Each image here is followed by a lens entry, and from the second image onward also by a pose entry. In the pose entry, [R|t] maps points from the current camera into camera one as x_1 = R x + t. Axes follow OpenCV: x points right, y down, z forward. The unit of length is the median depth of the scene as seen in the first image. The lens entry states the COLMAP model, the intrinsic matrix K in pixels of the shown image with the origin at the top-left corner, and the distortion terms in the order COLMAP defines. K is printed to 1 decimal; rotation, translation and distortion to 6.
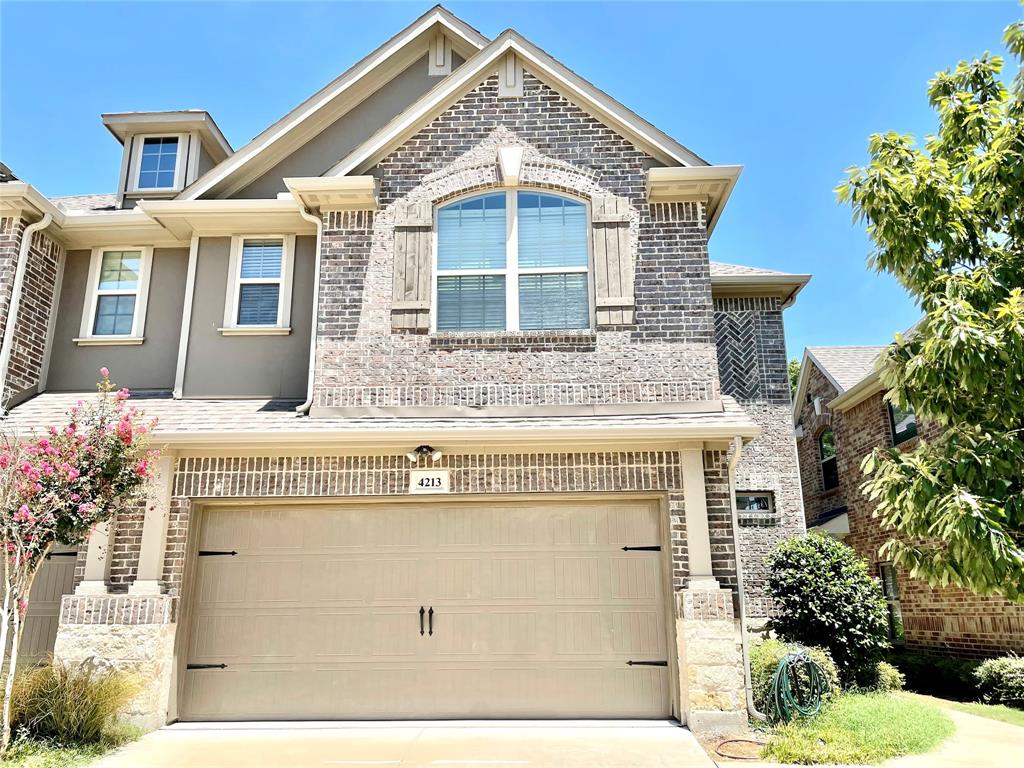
lens RADIAL K [[782.3, 0, 503.9], [0, 782.3, 383.2], [0, 0, 1]] dist [0.057202, -0.083592]
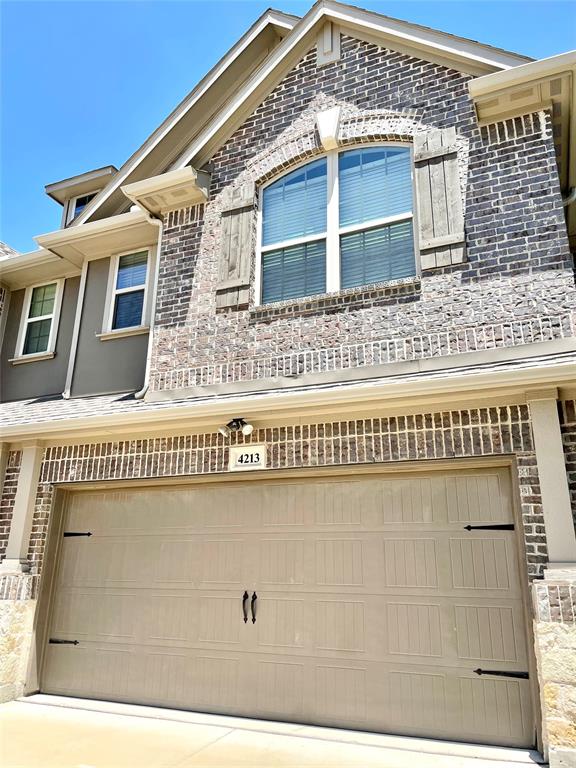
lens RADIAL K [[586.7, 0, 284.0], [0, 586.7, 385.1], [0, 0, 1]] dist [0.057202, -0.083592]
pose [[0.926884, -0.095331, -0.363039, 0.208384], [0.080562, 0.995195, -0.055645, 0.078839], [0.366600, 0.022329, 0.930111, 0.340611]]
